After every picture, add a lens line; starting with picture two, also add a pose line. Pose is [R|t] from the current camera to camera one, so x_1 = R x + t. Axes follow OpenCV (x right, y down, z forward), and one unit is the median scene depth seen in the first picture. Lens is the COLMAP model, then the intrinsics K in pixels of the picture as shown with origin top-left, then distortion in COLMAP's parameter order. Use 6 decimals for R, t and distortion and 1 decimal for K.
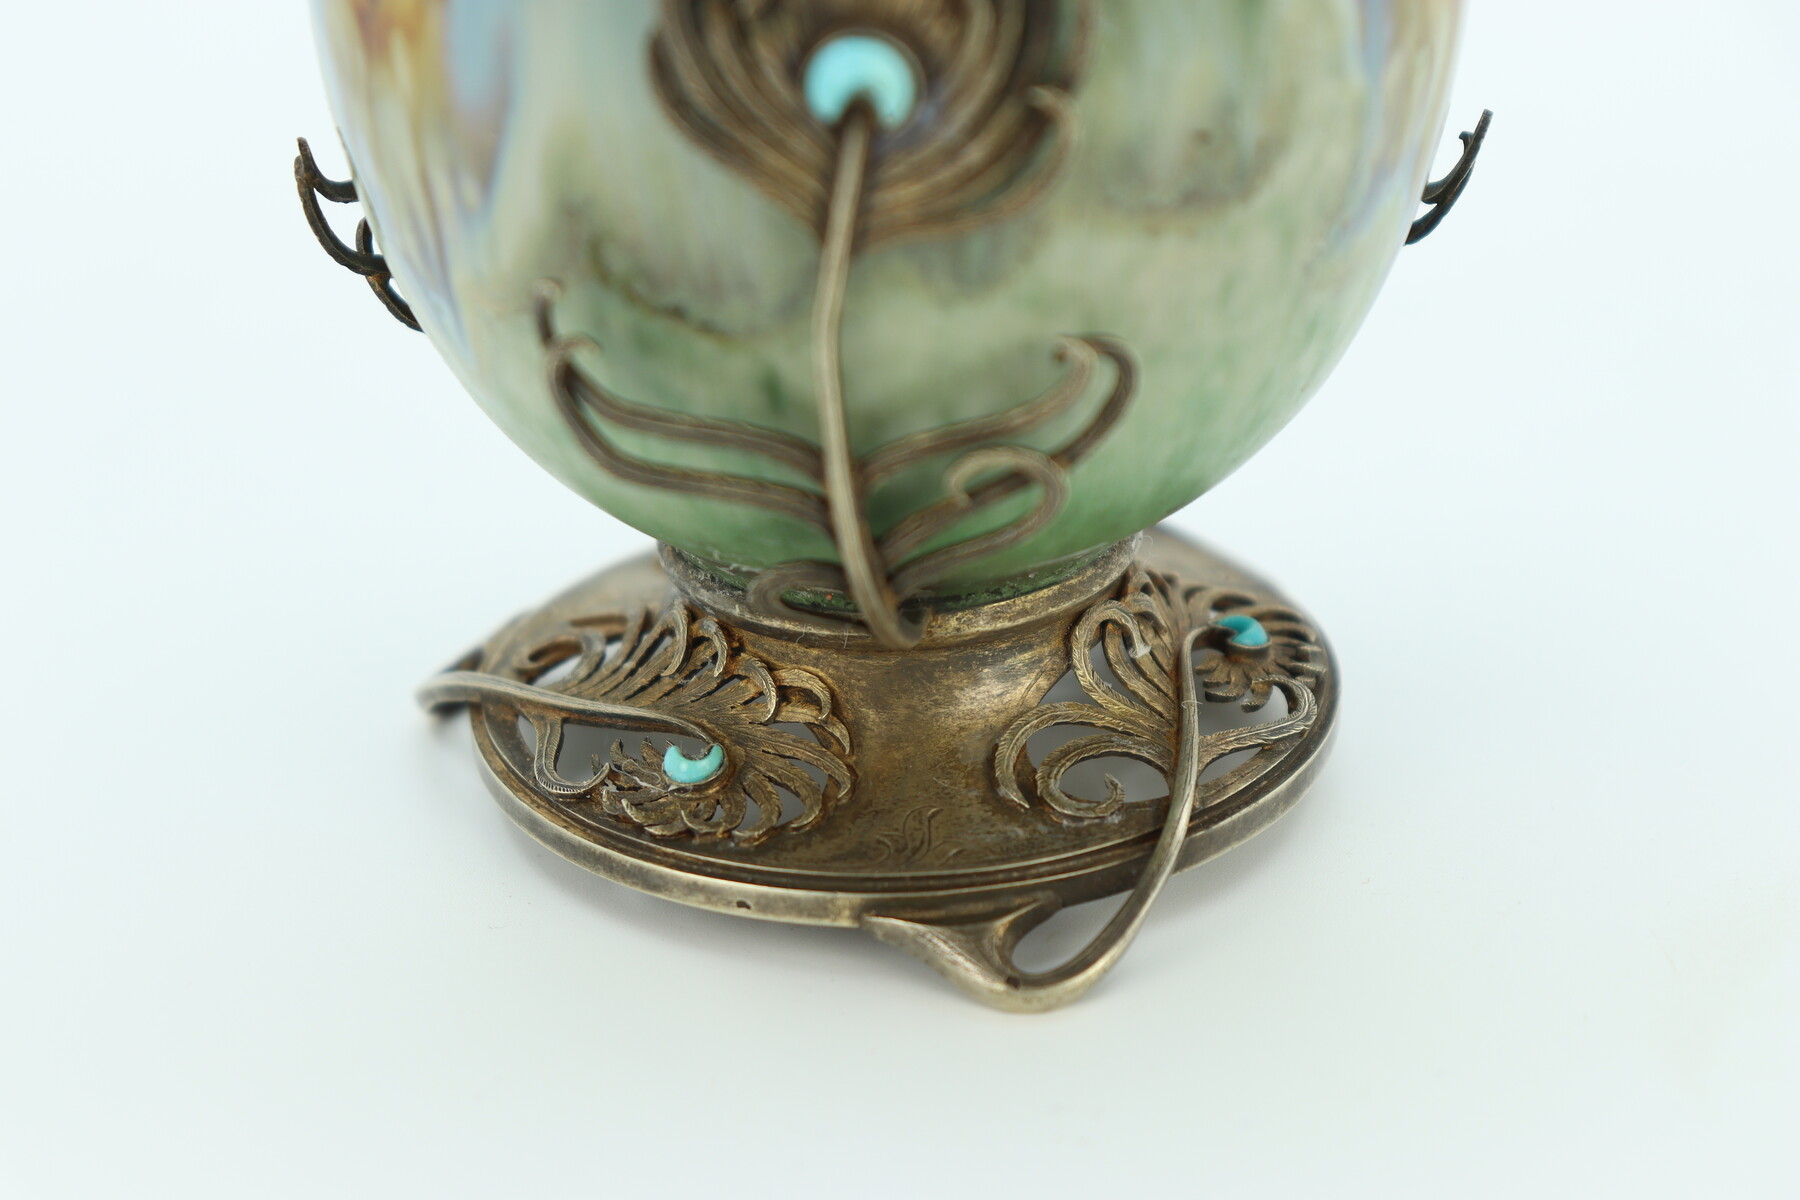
lens RADIAL K [[4064.2, 0, 900.0], [0, 4064.2, 600.0], [0, 0, 1]] dist [0.126616, 0.298171]
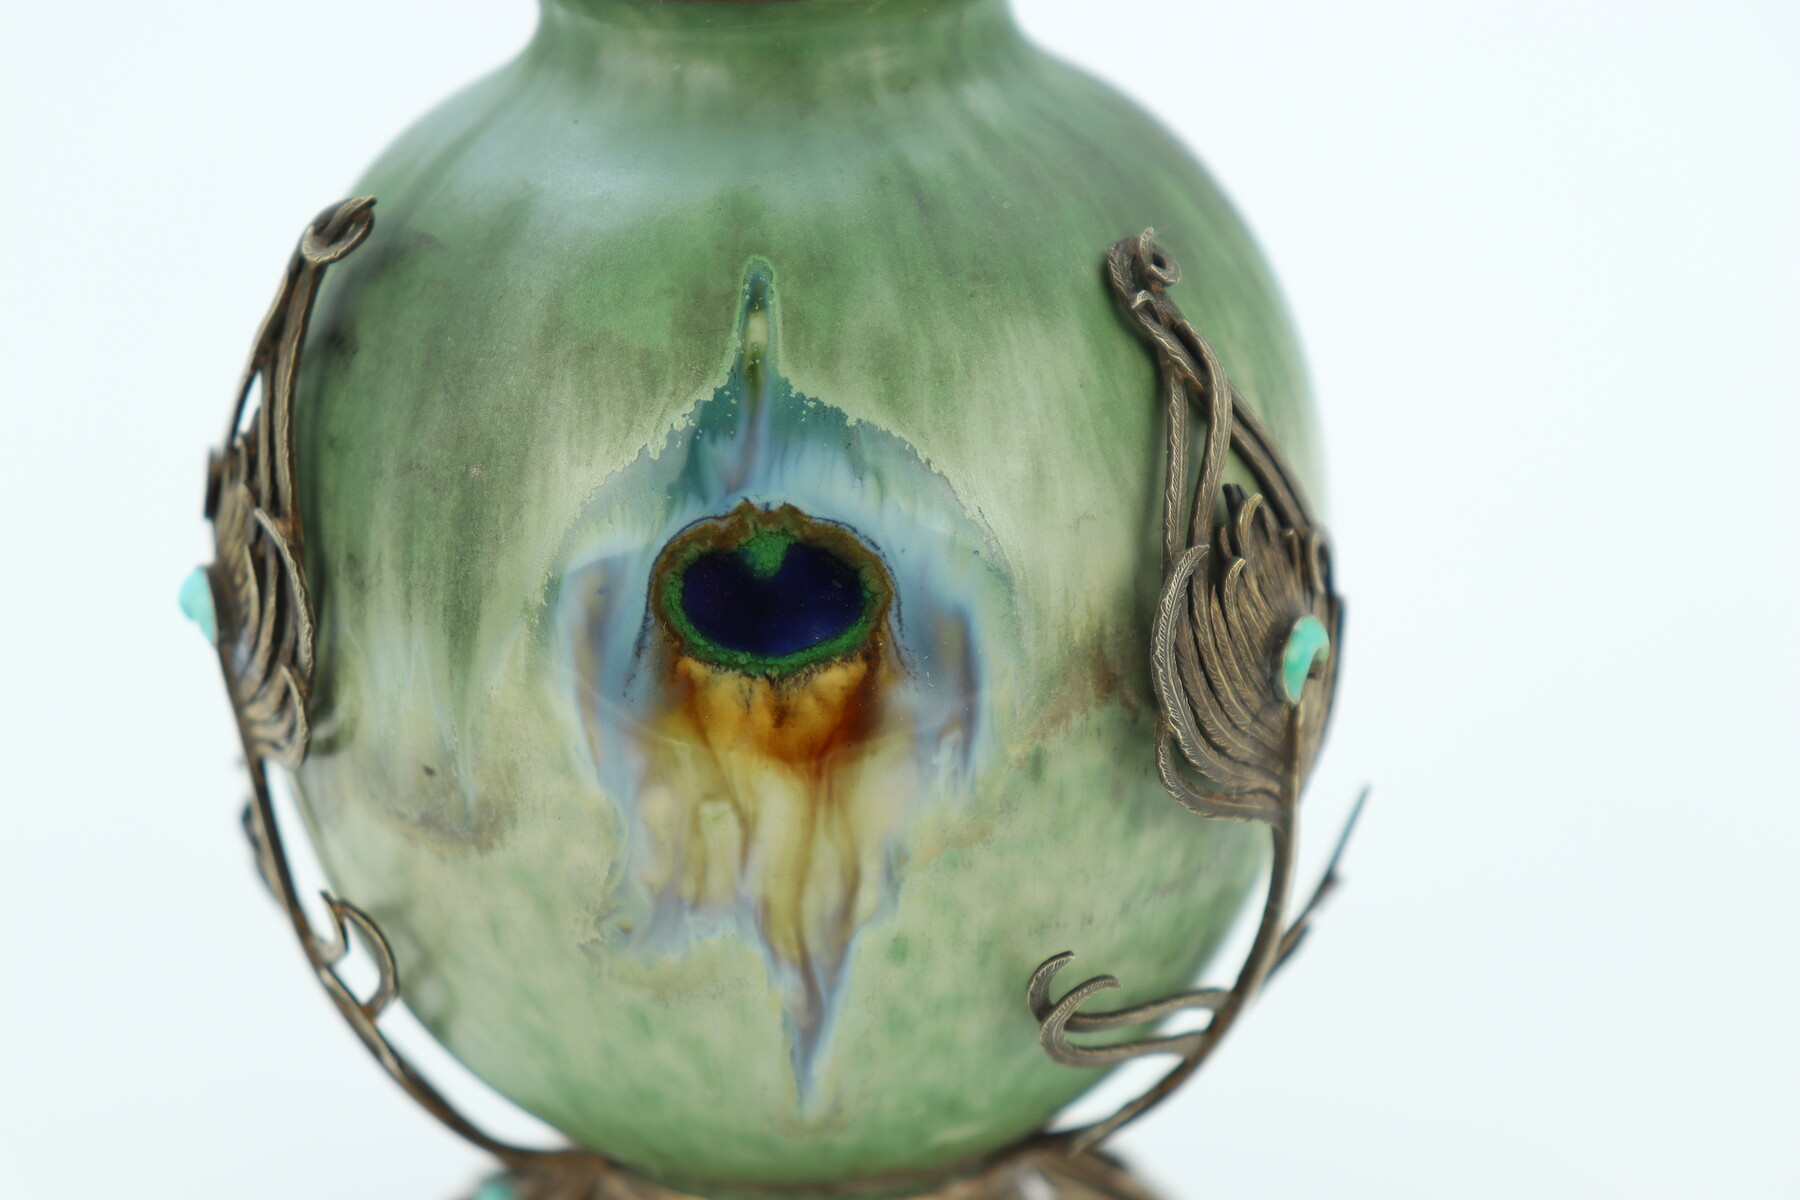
lens RADIAL K [[4064.2, 0, 900.0], [0, 4064.2, 600.0], [0, 0, 1]] dist [0.126616, 0.298171]
pose [[0.411625, 0.303412, -0.859364, 0.940286], [-0.393512, 0.909693, 0.132693, -0.312622], [0.822017, 0.283550, 0.493849, 0.487726]]
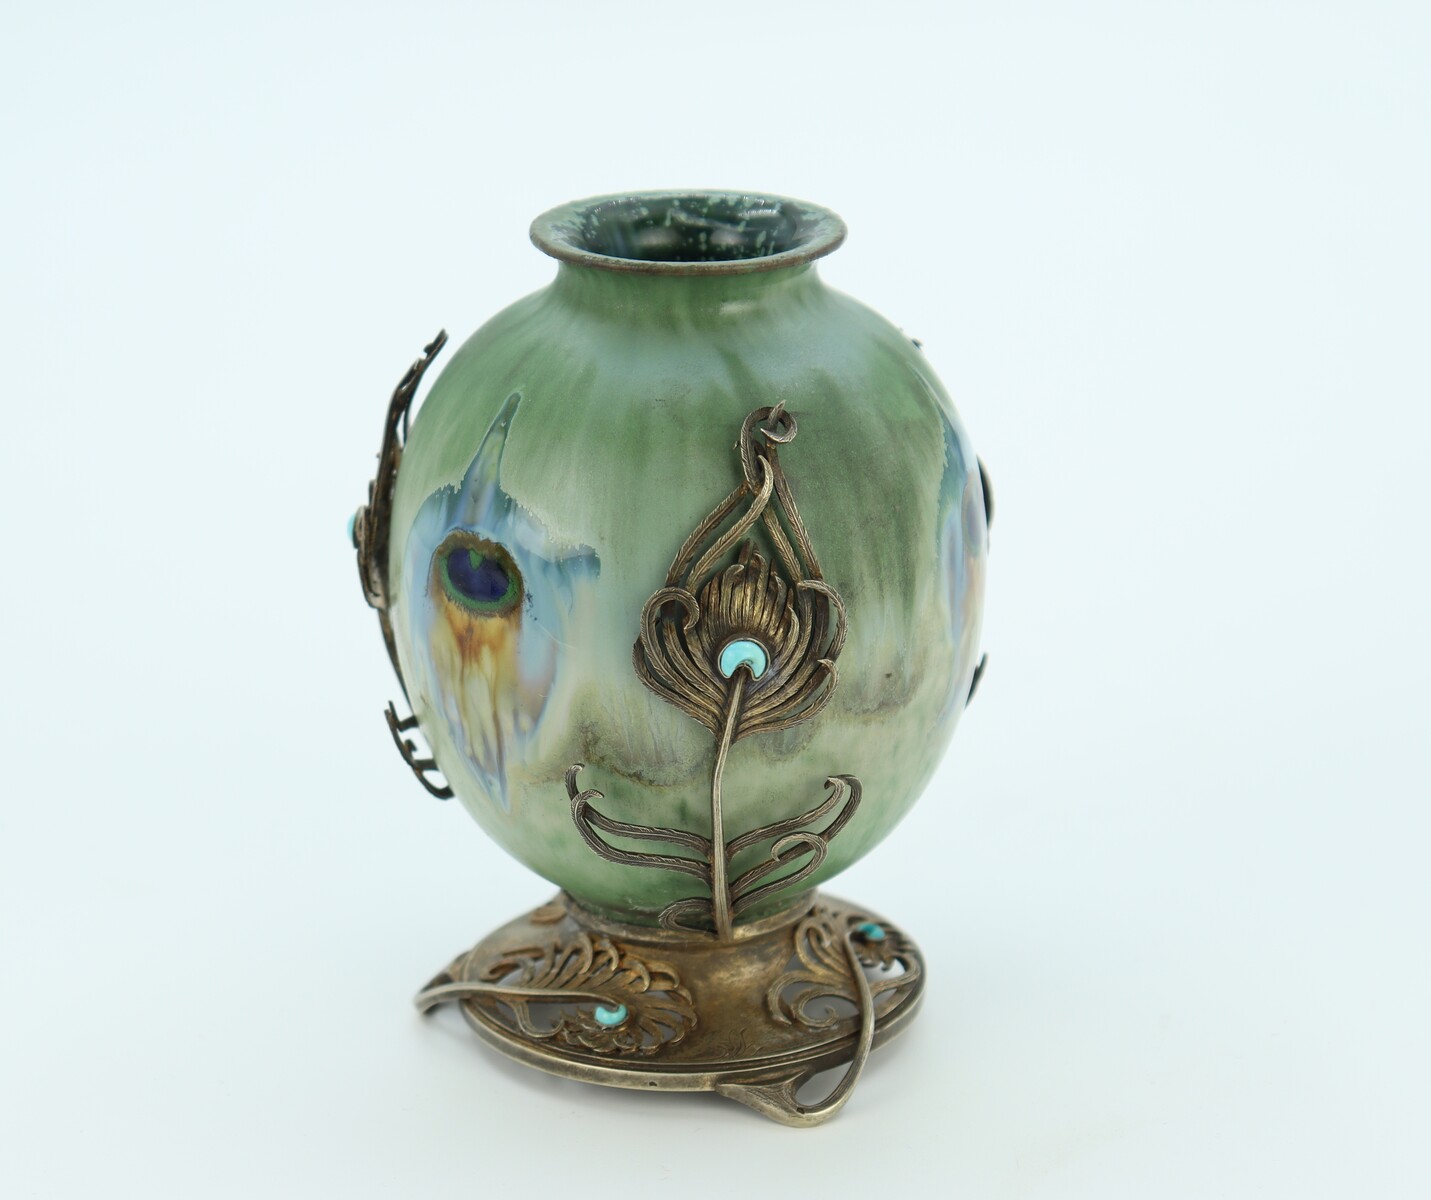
lens RADIAL K [[3943.0, 0, 623.8], [0, 3943.0, 597.6], [0, 0, 1]] dist [0.140932, 0.660694]
pose [[0.984767, -0.052607, 0.165729, -0.345735], [0.072427, 0.990615, -0.115915, 0.062262], [-0.158075, 0.126153, 0.979335, -0.844138]]
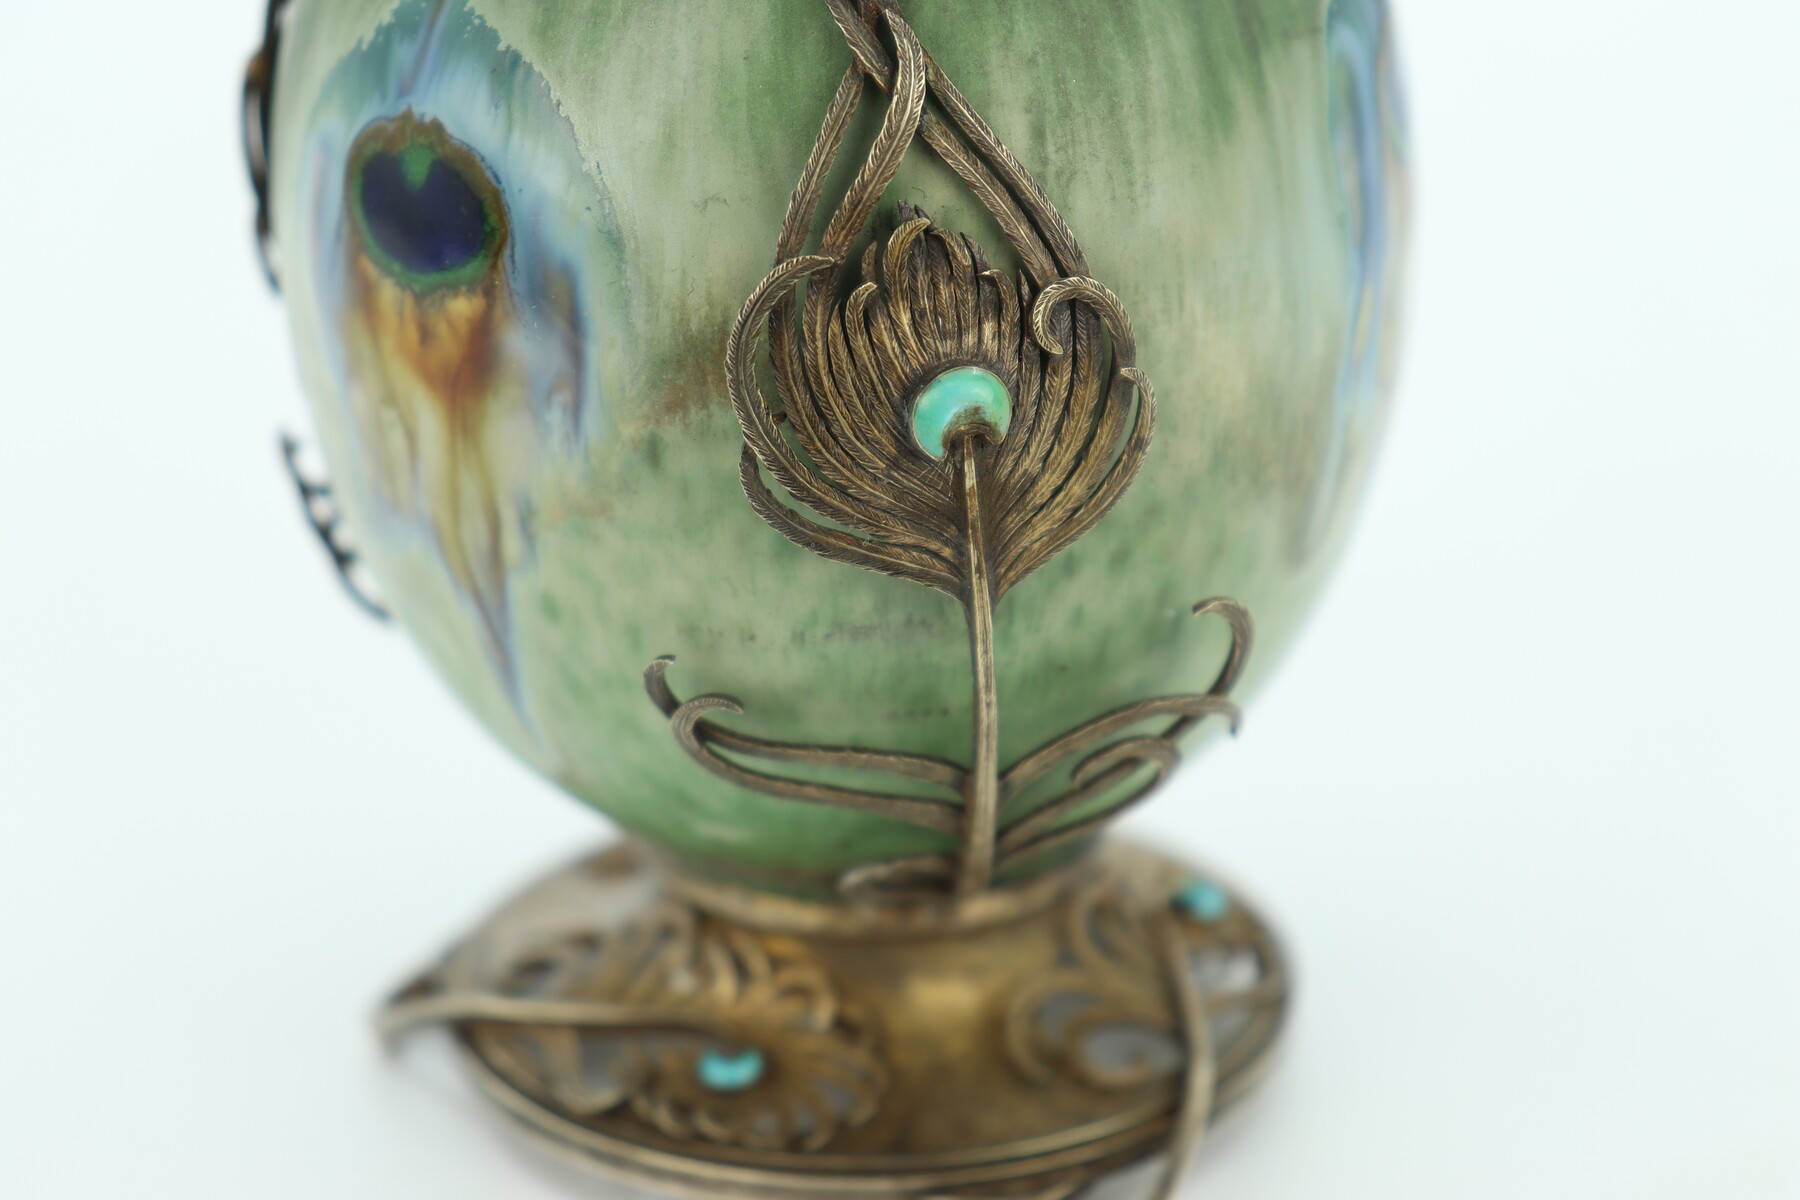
lens RADIAL K [[4064.2, 0, 900.0], [0, 4064.2, 600.0], [0, 0, 1]] dist [0.126616, 0.298171]
pose [[-0.313928, 0.383807, -0.868413, 0.920495], [-0.390105, 0.781739, 0.486521, -0.598070], [0.865602, 0.491505, -0.095685, 1.150706]]
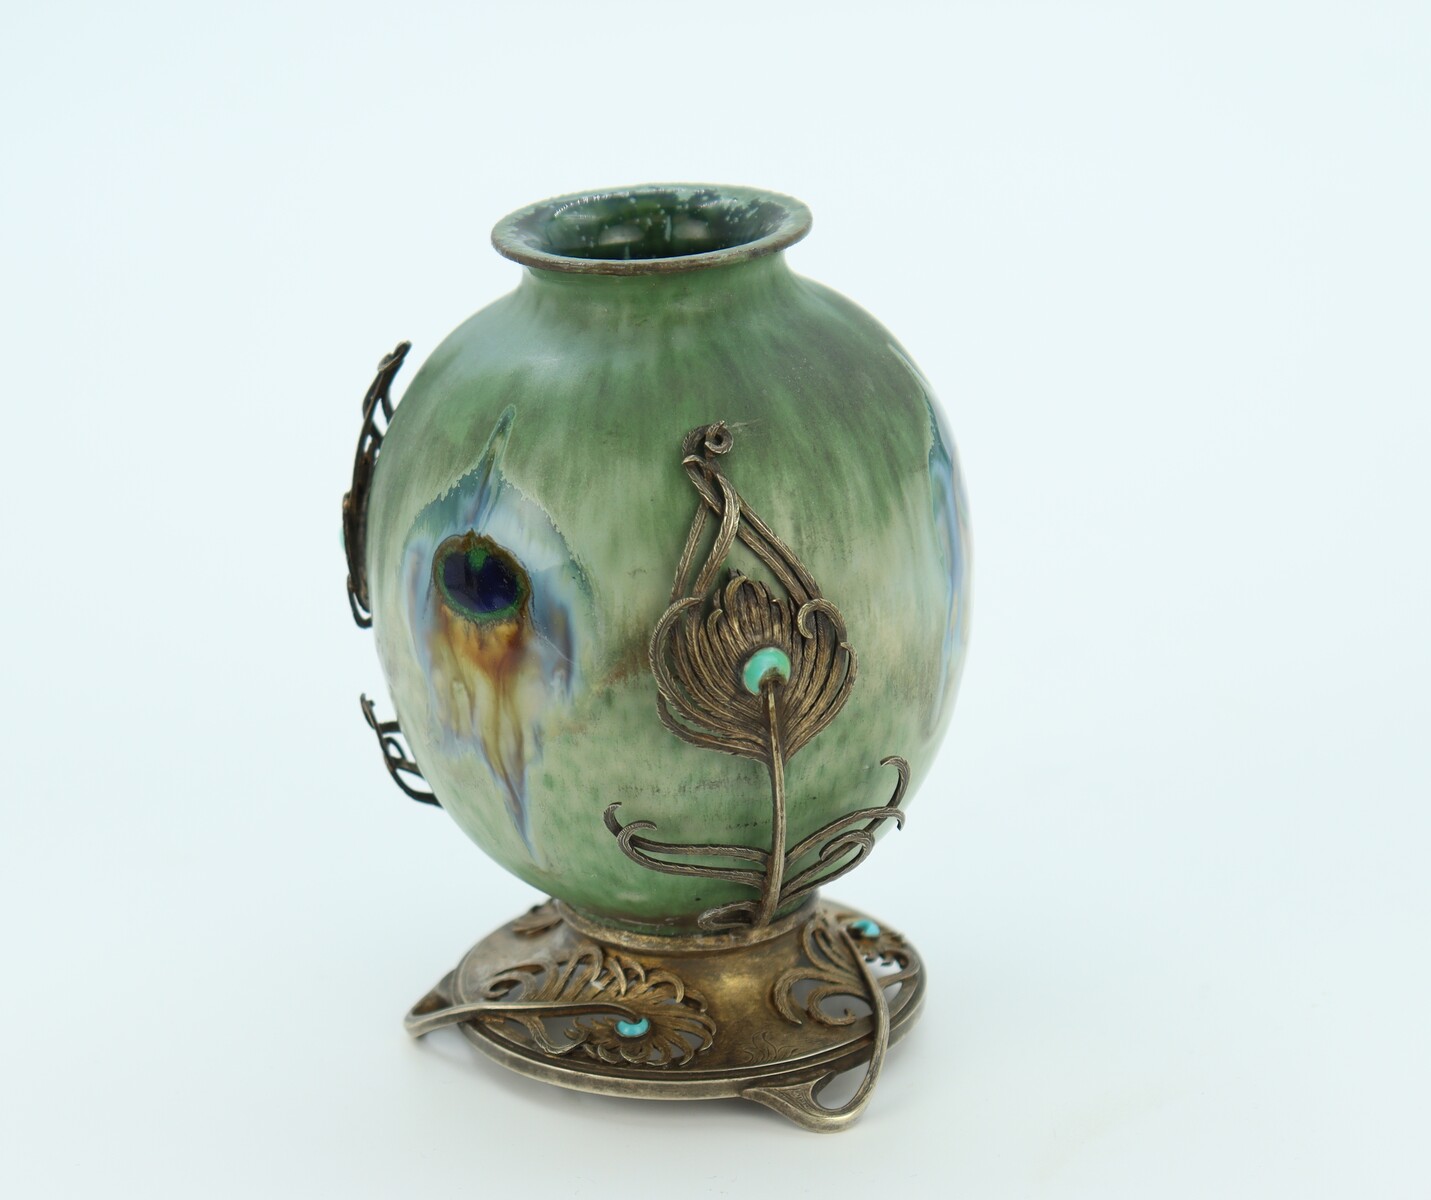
lens RADIAL K [[3943.0, 0, 623.8], [0, 3943.0, 597.6], [0, 0, 1]] dist [0.140932, 0.660694]
pose [[-0.220484, 0.352340, -0.909529, 1.694150], [-0.384086, 0.825776, 0.413004, -0.914863], [0.896585, 0.440398, -0.046742, 1.067709]]
